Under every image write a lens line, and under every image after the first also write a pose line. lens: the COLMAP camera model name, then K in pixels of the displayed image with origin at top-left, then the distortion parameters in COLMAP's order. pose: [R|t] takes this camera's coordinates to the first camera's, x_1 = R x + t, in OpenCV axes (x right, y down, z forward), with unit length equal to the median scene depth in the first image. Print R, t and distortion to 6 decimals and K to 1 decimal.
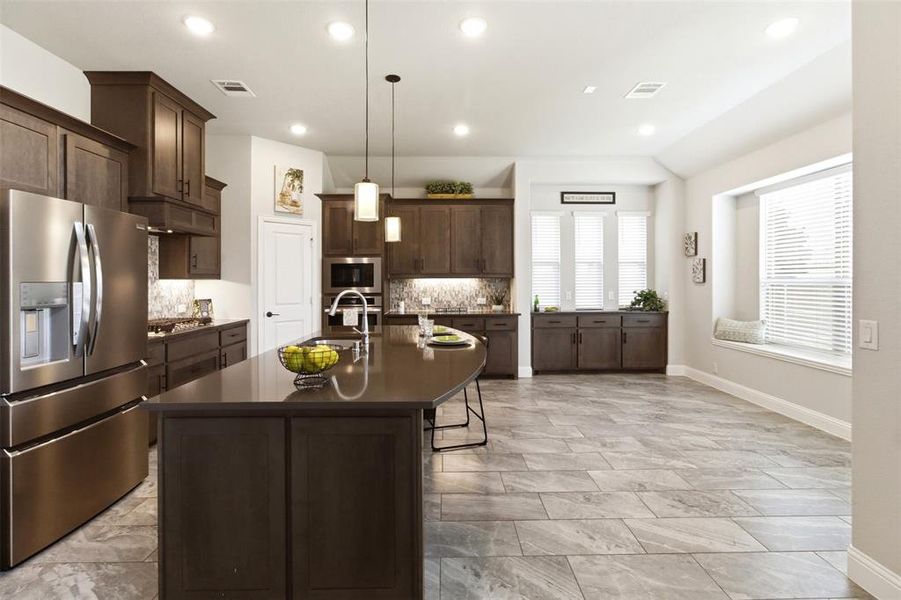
lens RADIAL K [[426.6, 0, 447.7], [0, 426.6, 282.3], [0, 0, 1]] dist [-0.000041, 0.001672]
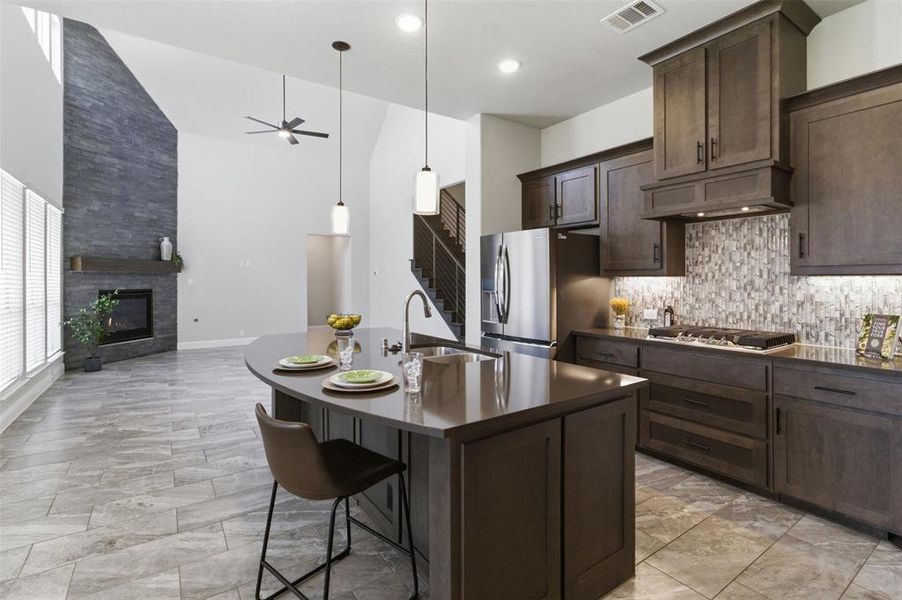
lens RADIAL K [[427.1, 0, 450.1], [0, 427.1, 280.2], [0, 0, 1]] dist [-0.000041, 0.001672]
pose [[-0.829447, 0.003580, -0.558573, 0.130273], [0.001558, 0.999990, 0.004096, -0.003141], [0.558583, 0.002527, -0.829445, 1.101088]]
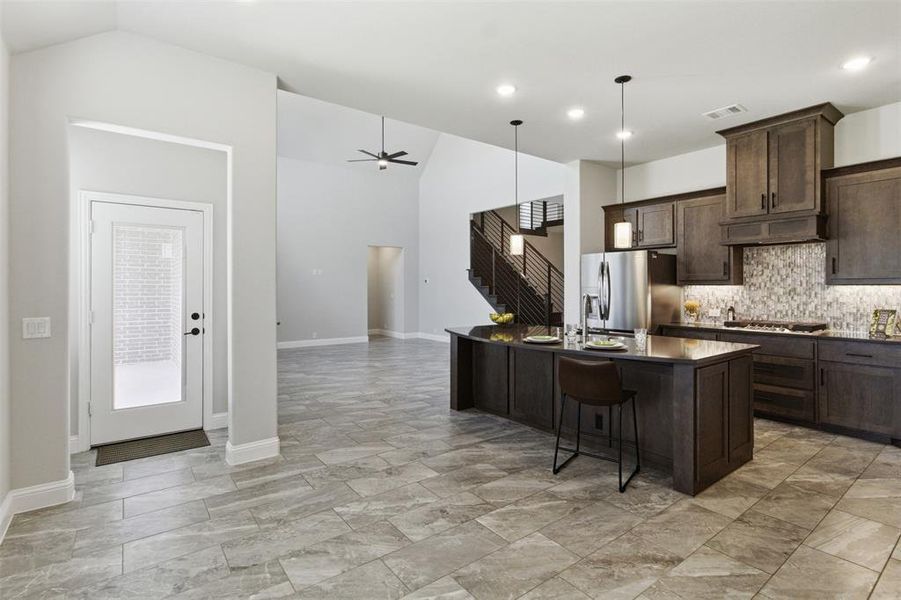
lens RADIAL K [[426.6, 0, 452.6], [0, 426.6, 289.2], [0, 0, 1]] dist [-0.000041, 0.001672]
pose [[-0.803673, 0.006341, -0.595037, 0.556936], [0.001154, 0.999958, 0.009097, -0.006546], [0.595070, 0.006624, -0.803647, 1.128714]]
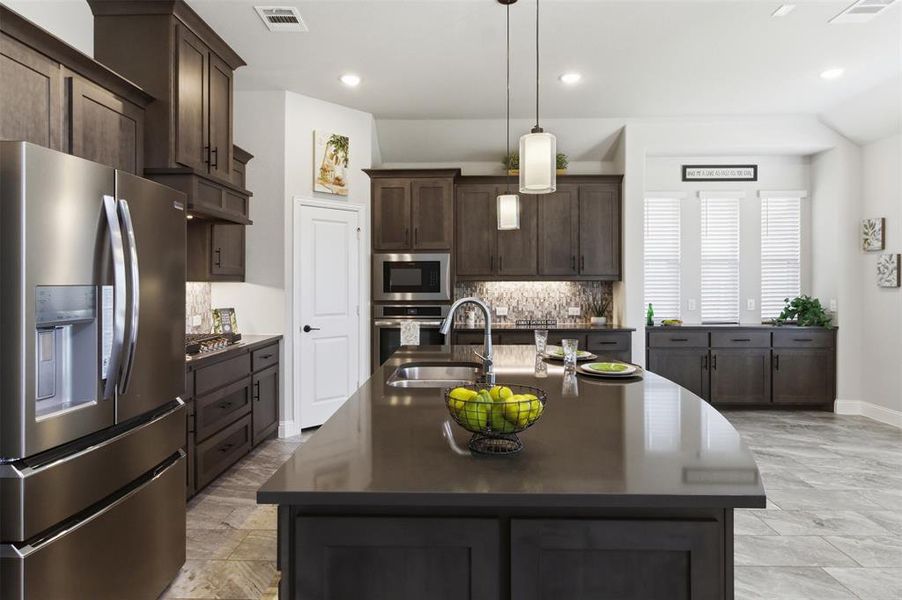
lens RADIAL K [[519.0, 0, 445.4], [0, 519.0, 285.4], [0, 0, 1]] dist [0.004262, 0.000379]
pose [[0.999228, 0.001161, -0.039277, -0.143652], [-0.001223, 0.999998, -0.001561, 0.000128], [0.039275, 0.001608, 0.999227, 0.097219]]
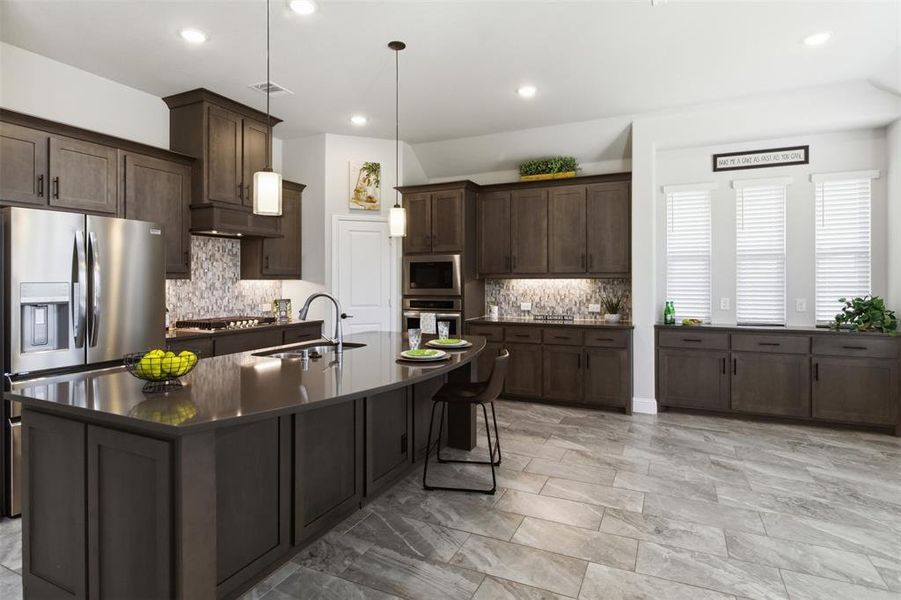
lens RADIAL K [[480.0, 0, 443.9], [0, 480.0, 279.3], [0, 0, 1]] dist [0.001412, -0.001963]
pose [[0.896382, -0.000266, -0.443281, 0.280540], [-0.003355, 0.999967, -0.007385, -0.000667], [0.443269, 0.008107, 0.896352, 0.129632]]
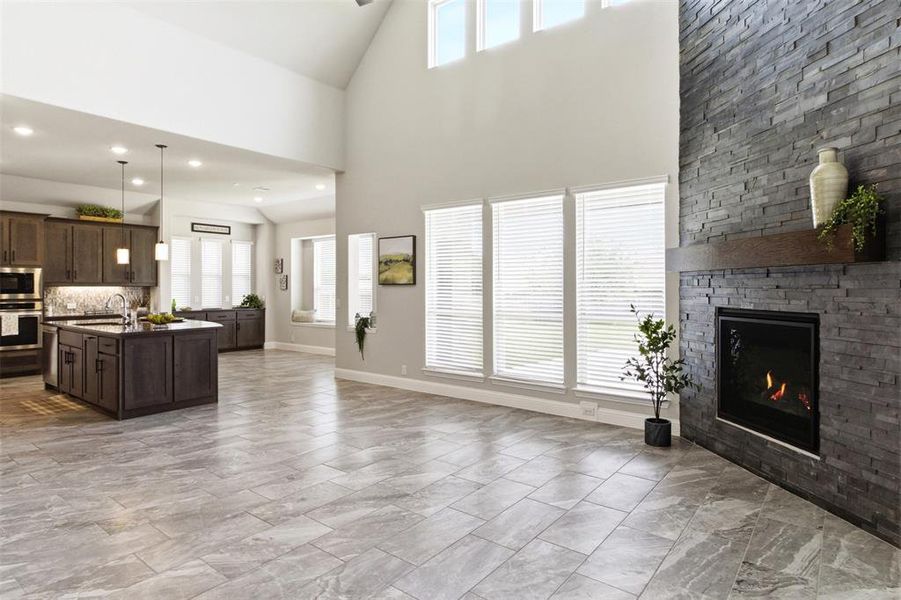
lens RADIAL K [[518.5, 0, 457.4], [0, 518.5, 282.4], [0, 0, 1]] dist [0.004262, 0.000379]
pose [[0.624195, 0.008960, 0.781218, -0.632170], [0.001839, 0.999915, -0.012938, 0.001128], [-0.781267, 0.009513, 0.624125, -0.880128]]
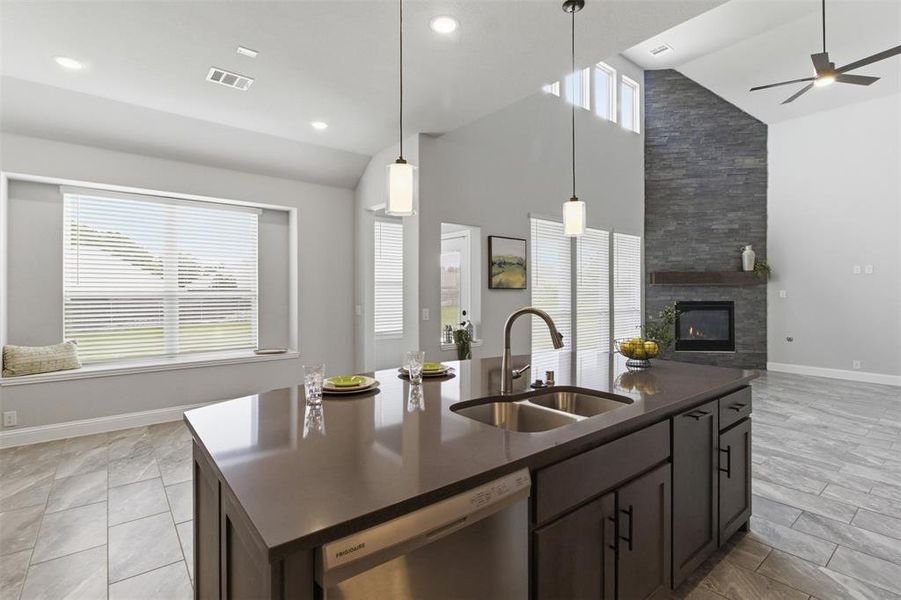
lens RADIAL K [[426.6, 0, 447.5], [0, 426.6, 291.3], [0, 0, 1]] dist [-0.000041, 0.001672]
pose [[-0.623397, 0.005995, 0.781882, -0.394533], [0.005774, 0.999979, -0.003064, -0.002515], [-0.781884, 0.002604, -0.623418, 0.925577]]
